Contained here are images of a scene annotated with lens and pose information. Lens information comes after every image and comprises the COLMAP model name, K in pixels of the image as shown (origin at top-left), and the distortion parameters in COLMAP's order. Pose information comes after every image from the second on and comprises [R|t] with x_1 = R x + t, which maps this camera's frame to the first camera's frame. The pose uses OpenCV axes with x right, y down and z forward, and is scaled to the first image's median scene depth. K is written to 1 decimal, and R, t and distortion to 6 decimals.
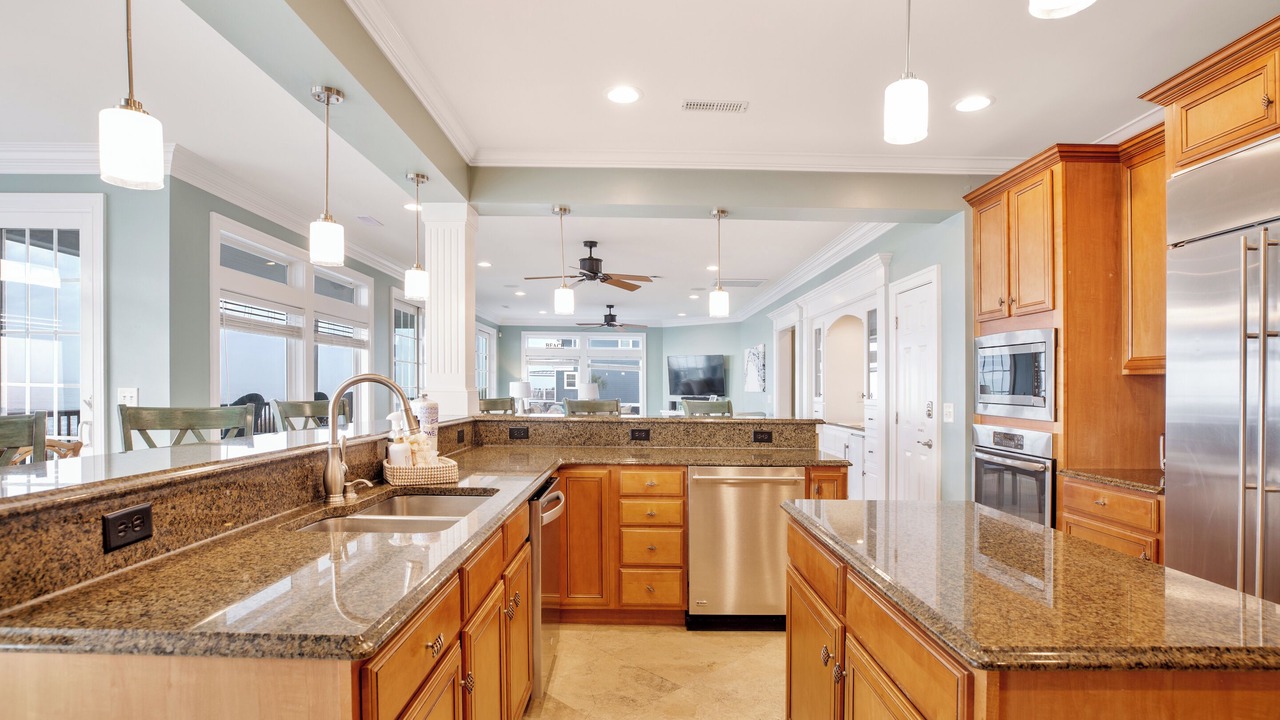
lens RADIAL K [[638.1, 0, 641.5], [0, 638.1, 407.1], [0, 0, 1]] dist [-0.022340, 0.000949]
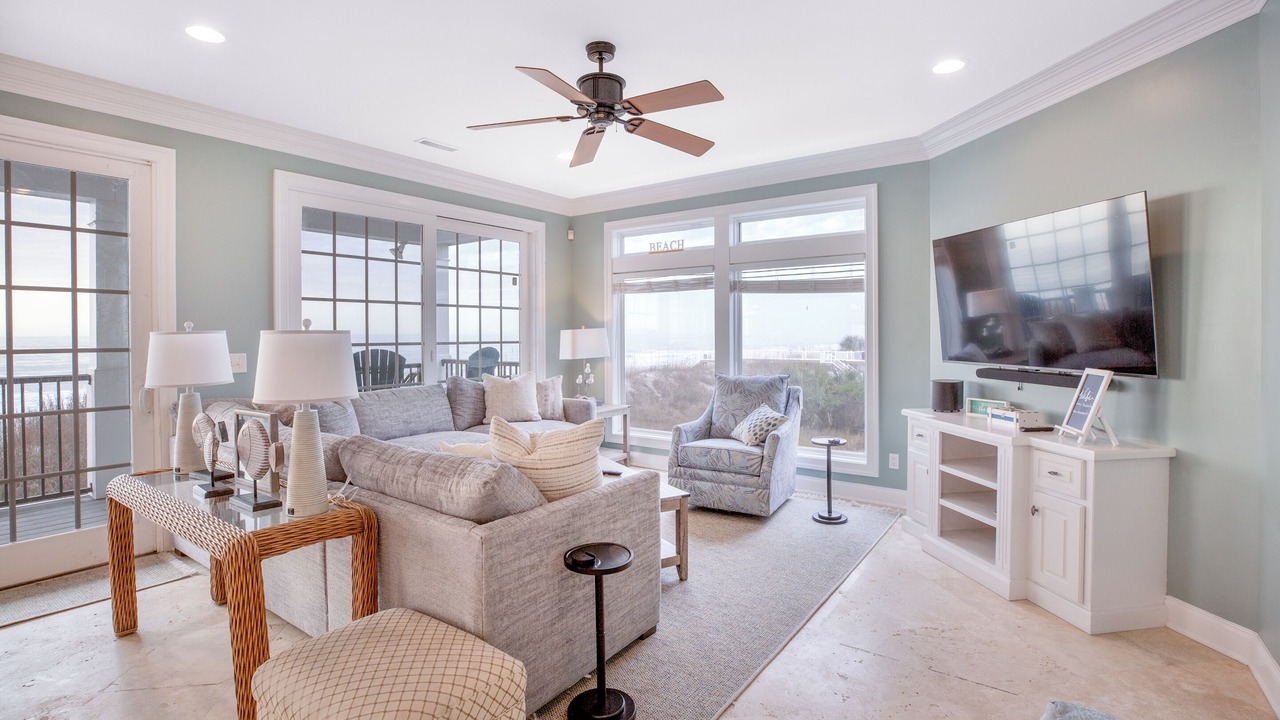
lens RADIAL K [[586.6, 0, 639.4], [0, 586.6, 352.0], [0, 0, 1]] dist [-0.035732, 0.000393]
pose [[0.803369, 0.003846, -0.595469, 0.264061], [-0.003996, 0.999991, 0.001068, -0.063836], [0.595468, 0.001521, 0.803378, 1.862837]]
